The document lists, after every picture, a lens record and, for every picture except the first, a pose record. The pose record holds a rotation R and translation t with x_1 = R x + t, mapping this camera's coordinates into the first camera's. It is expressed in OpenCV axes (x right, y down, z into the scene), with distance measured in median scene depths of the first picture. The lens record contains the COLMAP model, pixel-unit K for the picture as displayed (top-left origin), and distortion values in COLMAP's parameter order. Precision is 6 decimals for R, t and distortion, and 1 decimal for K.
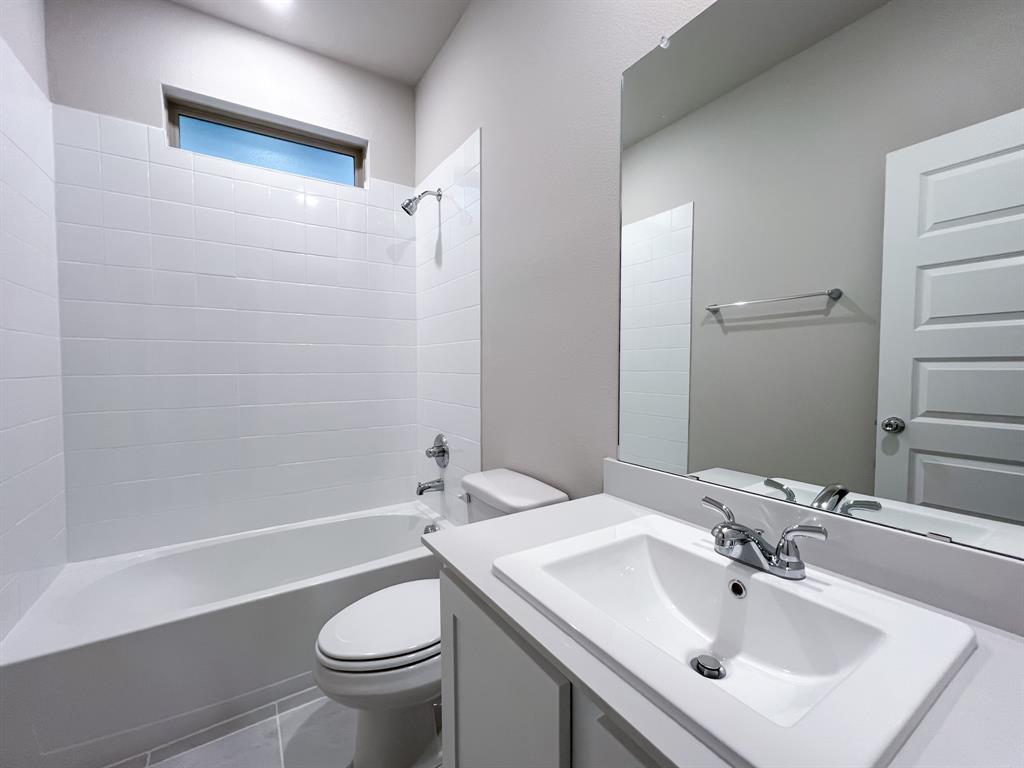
lens RADIAL K [[418.2, 0, 512.0], [0, 418.2, 384.0], [0, 0, 1]] dist [-0.002336, -0.000025]
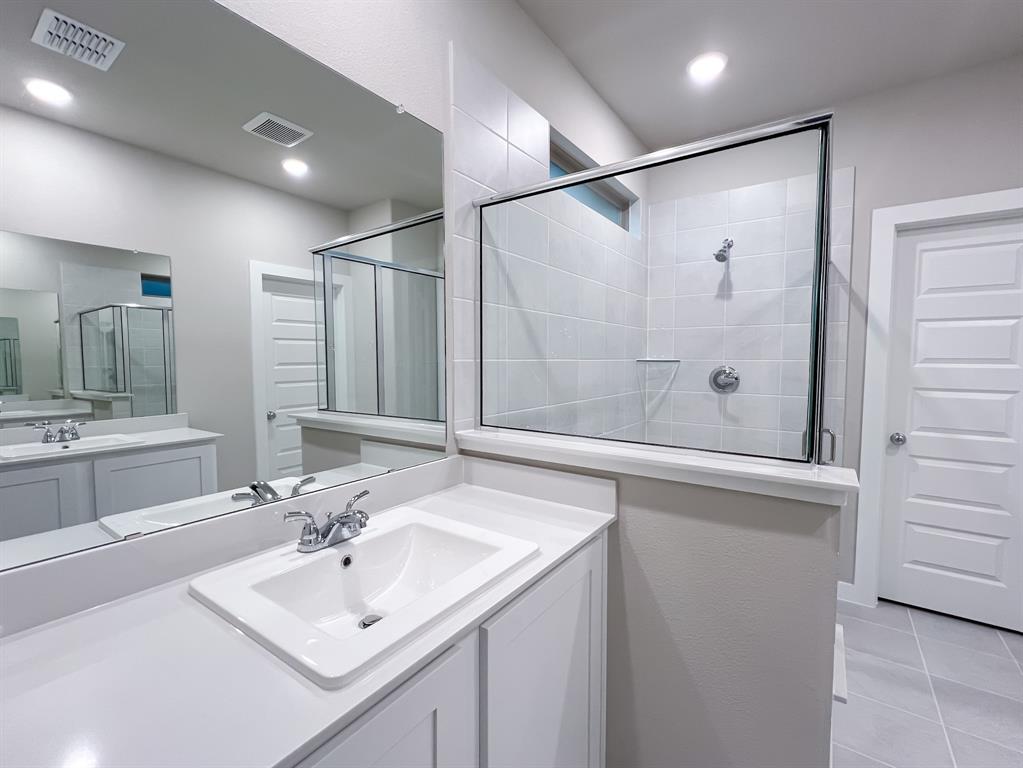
lens RADIAL K [[438.3, 0, 511.5], [0, 438.3, 384.0], [0, 0, 1]] dist [-0.000585, -0.000004]
pose [[-0.349795, -0.029527, 0.936361, -0.823676], [0.049501, 0.997524, 0.049947, -0.084998], [-0.935518, 0.063822, -0.347467, 0.921438]]
